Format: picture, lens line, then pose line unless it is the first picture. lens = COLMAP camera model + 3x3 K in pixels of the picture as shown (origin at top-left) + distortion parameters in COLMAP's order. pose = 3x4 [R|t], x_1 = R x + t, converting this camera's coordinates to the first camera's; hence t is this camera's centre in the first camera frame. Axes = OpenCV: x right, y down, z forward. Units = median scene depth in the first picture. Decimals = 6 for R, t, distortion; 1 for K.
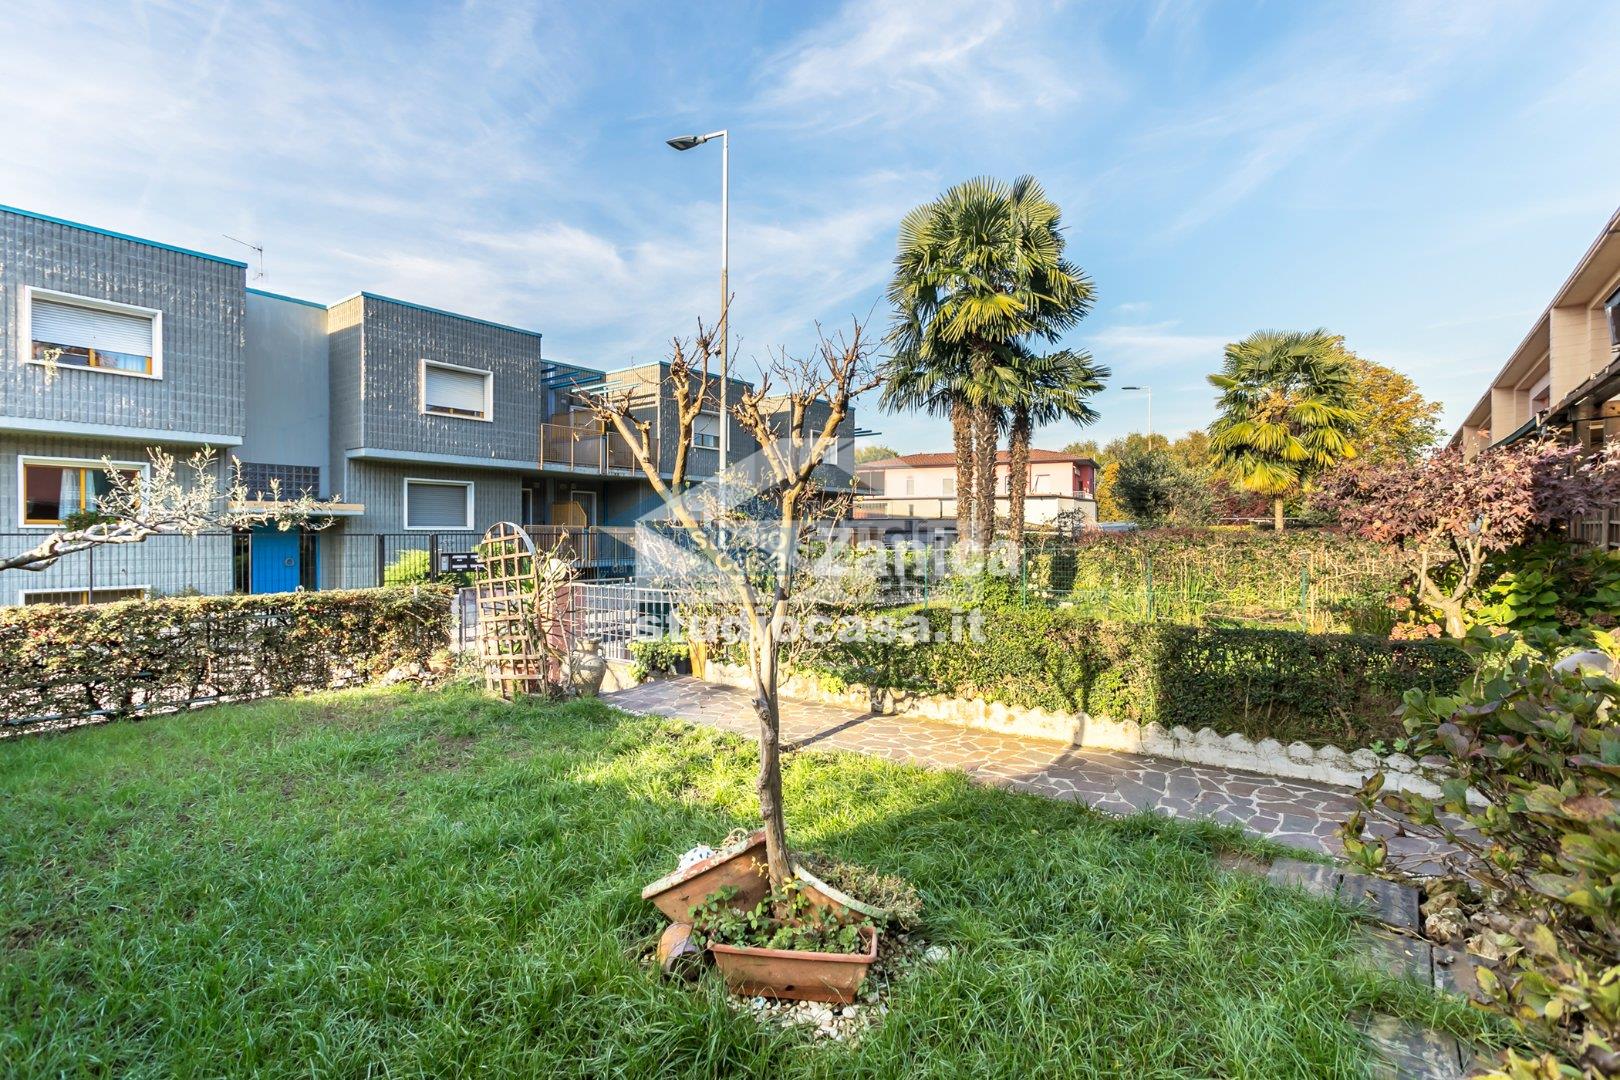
lens RADIAL K [[785.3, 0, 807.7], [0, 785.3, 540.1], [0, 0, 1]] dist [-0.001452, 0.001654]
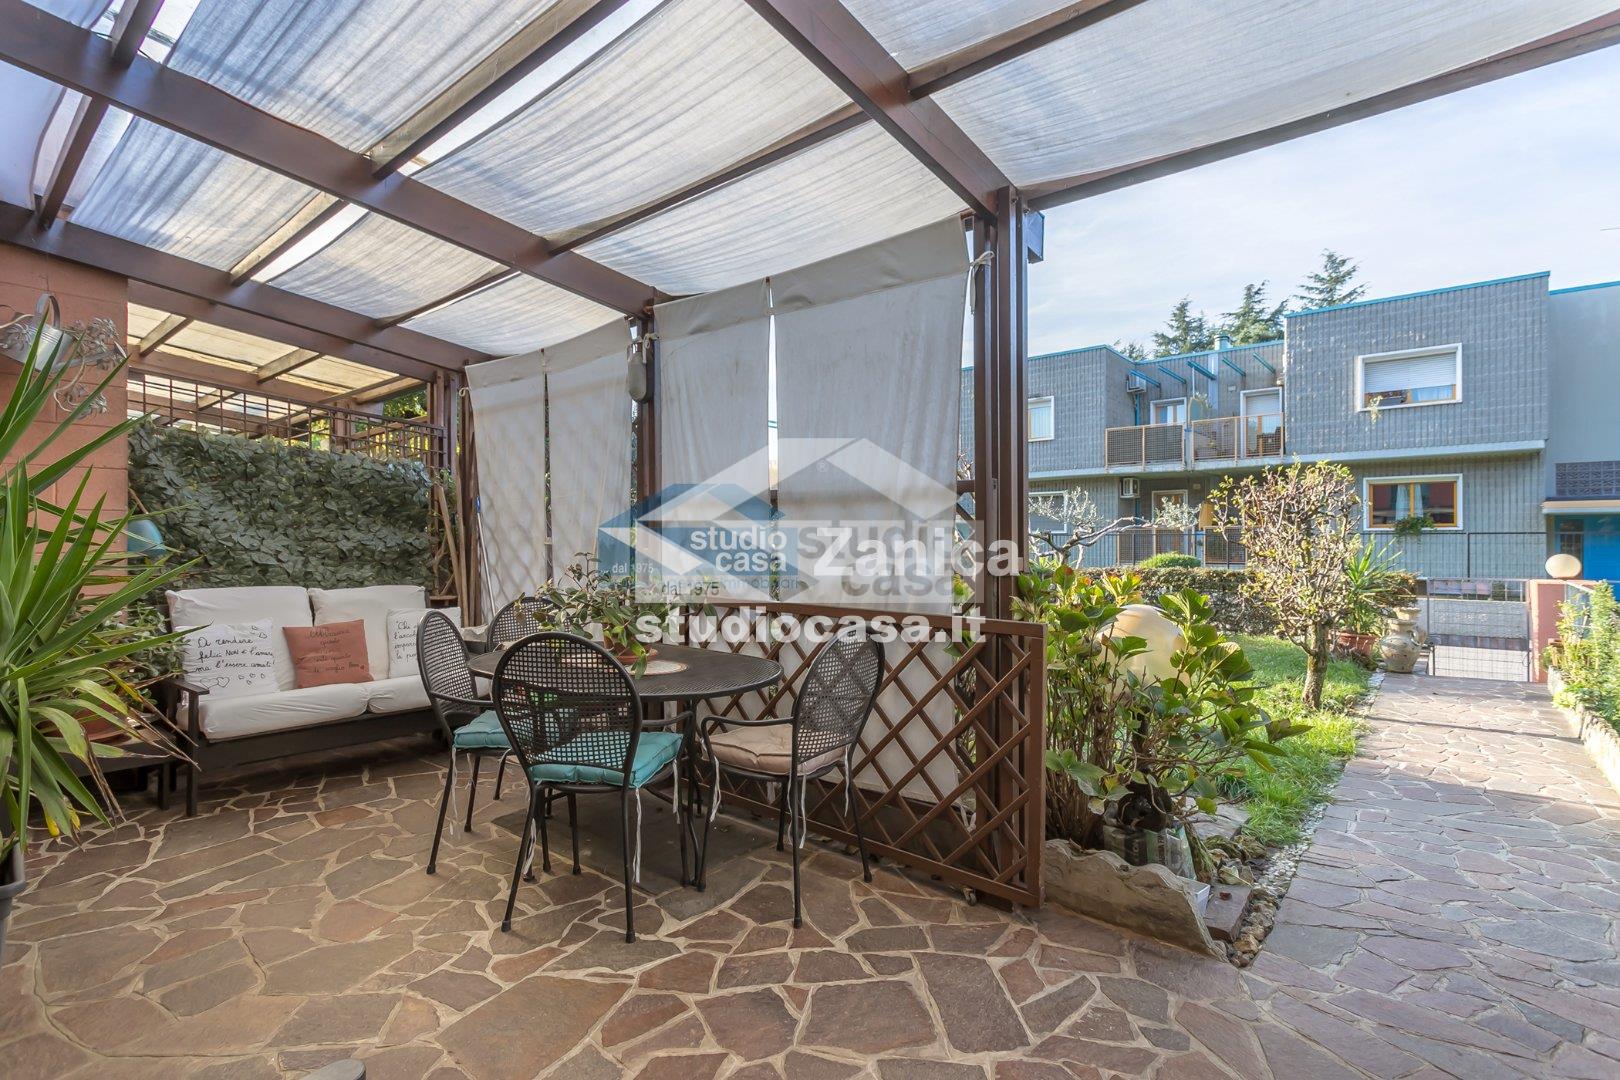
lens RADIAL K [[785.3, 0, 807.6], [0, 785.3, 541.6], [0, 0, 1]] dist [-0.001452, 0.001654]
pose [[-0.053345, 0.002229, -0.998574, 0.403188], [-0.000875, 0.999997, 0.002279, 0.001604], [0.998576, 0.000996, -0.053343, 0.092658]]
